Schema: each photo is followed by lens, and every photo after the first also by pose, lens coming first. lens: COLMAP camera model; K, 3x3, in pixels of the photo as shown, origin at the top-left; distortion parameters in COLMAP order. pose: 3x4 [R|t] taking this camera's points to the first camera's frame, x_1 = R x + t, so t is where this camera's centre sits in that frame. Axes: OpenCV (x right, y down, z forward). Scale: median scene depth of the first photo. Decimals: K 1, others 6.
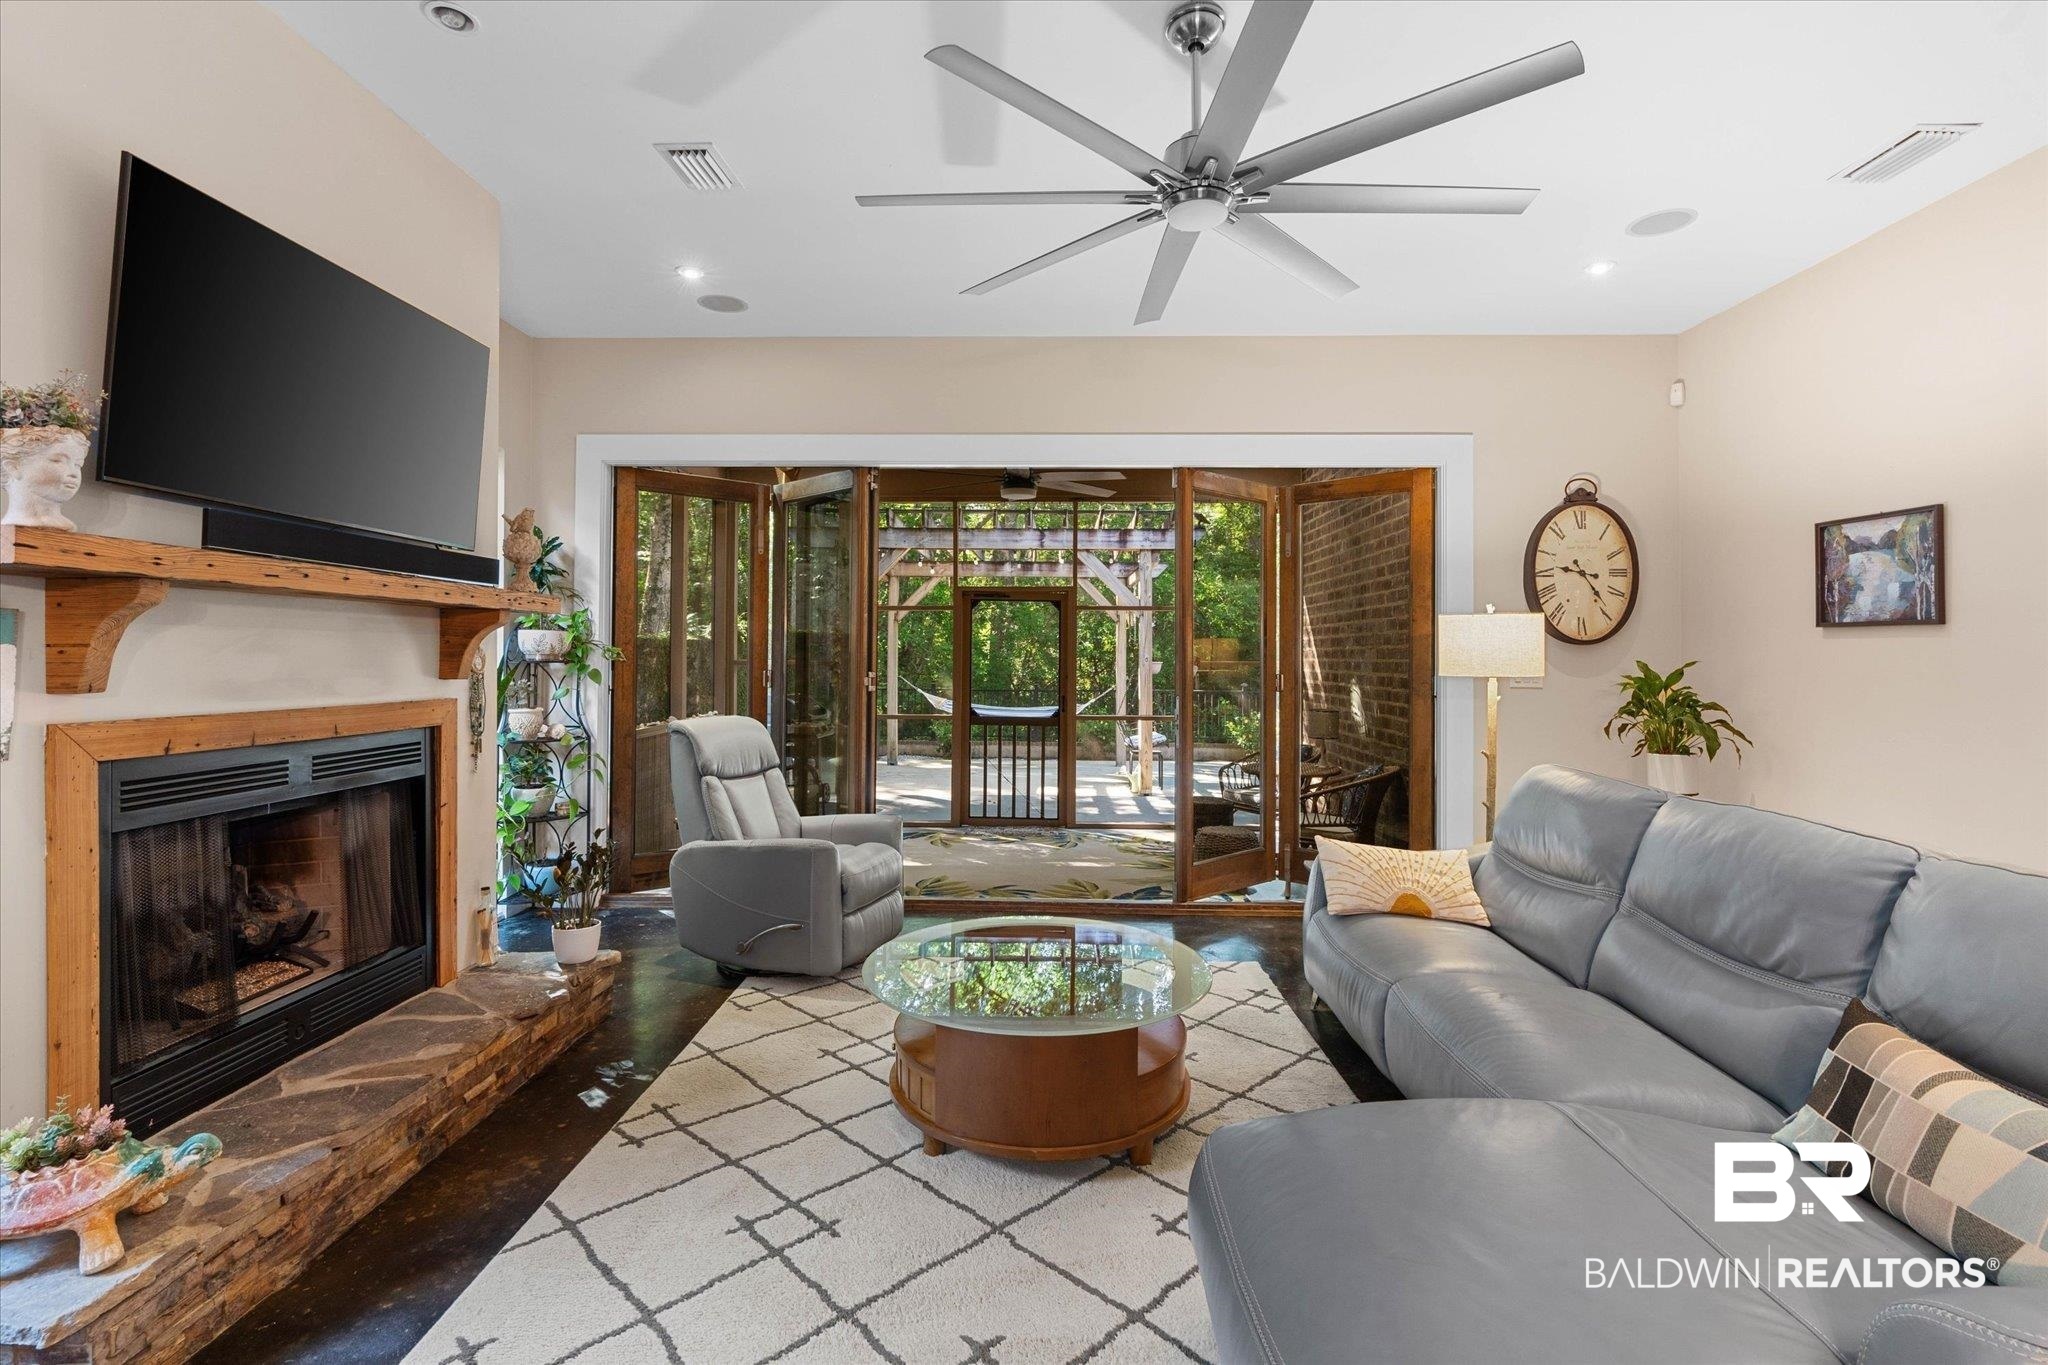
lens RADIAL K [[928.1, 0, 1017.2], [0, 928.1, 649.2], [0, 0, 1]] dist [-0.014223, 0.002351]
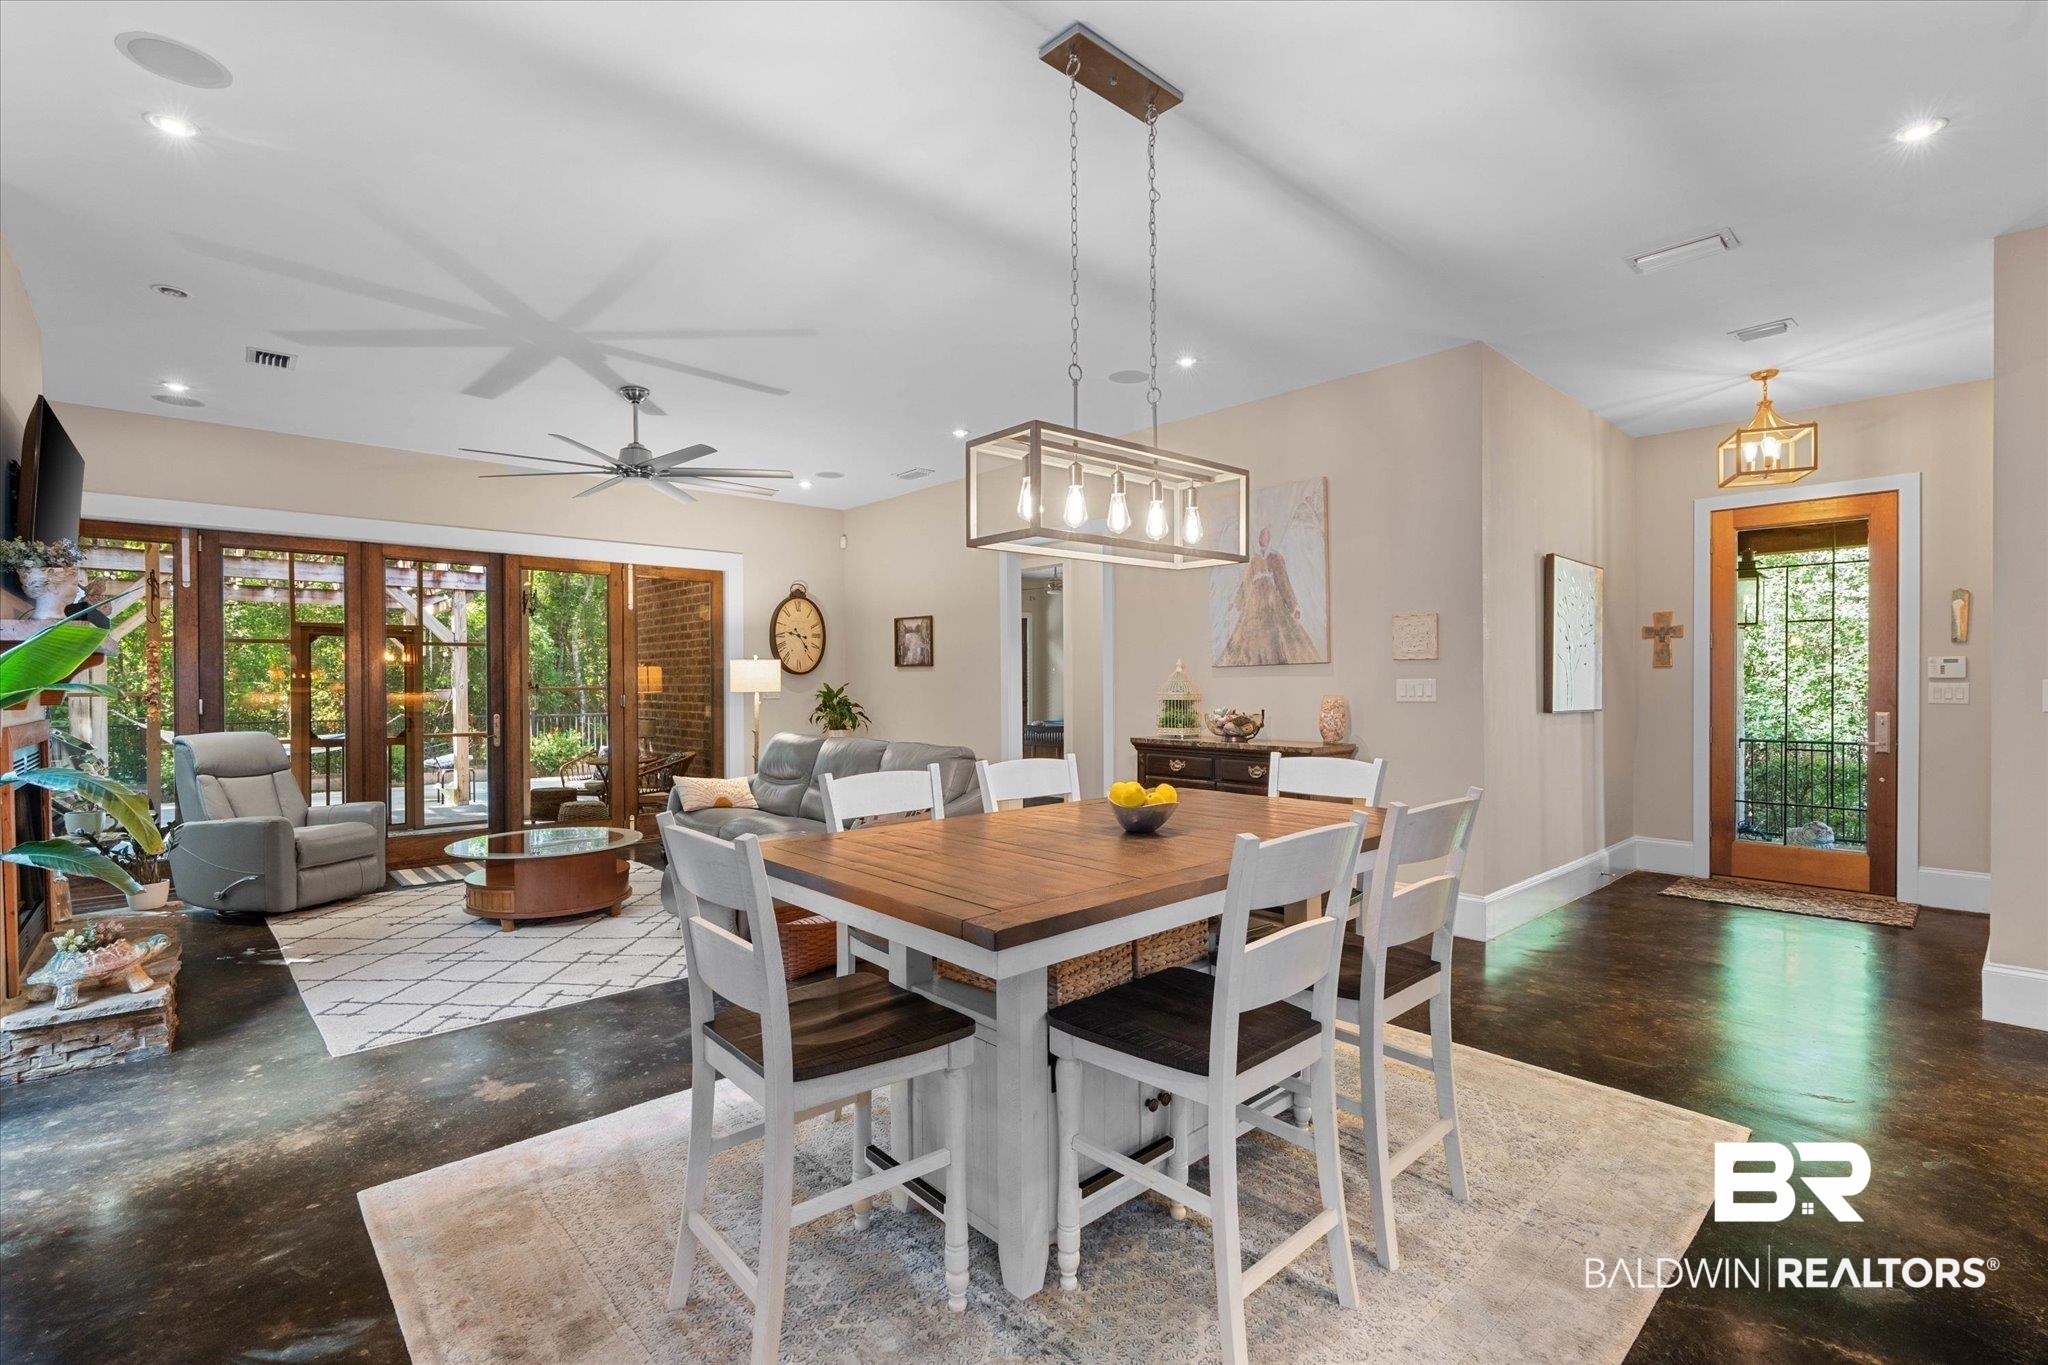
lens RADIAL K [[928.1, 0, 1020.3], [0, 928.1, 678.2], [0, 0, 1]] dist [-0.014223, 0.002351]
pose [[0.715684, -0.004975, 0.698407, -0.485034], [0.003654, 0.999988, 0.003378, -0.003680], [-0.698415, 0.000135, 0.715693, -0.843400]]
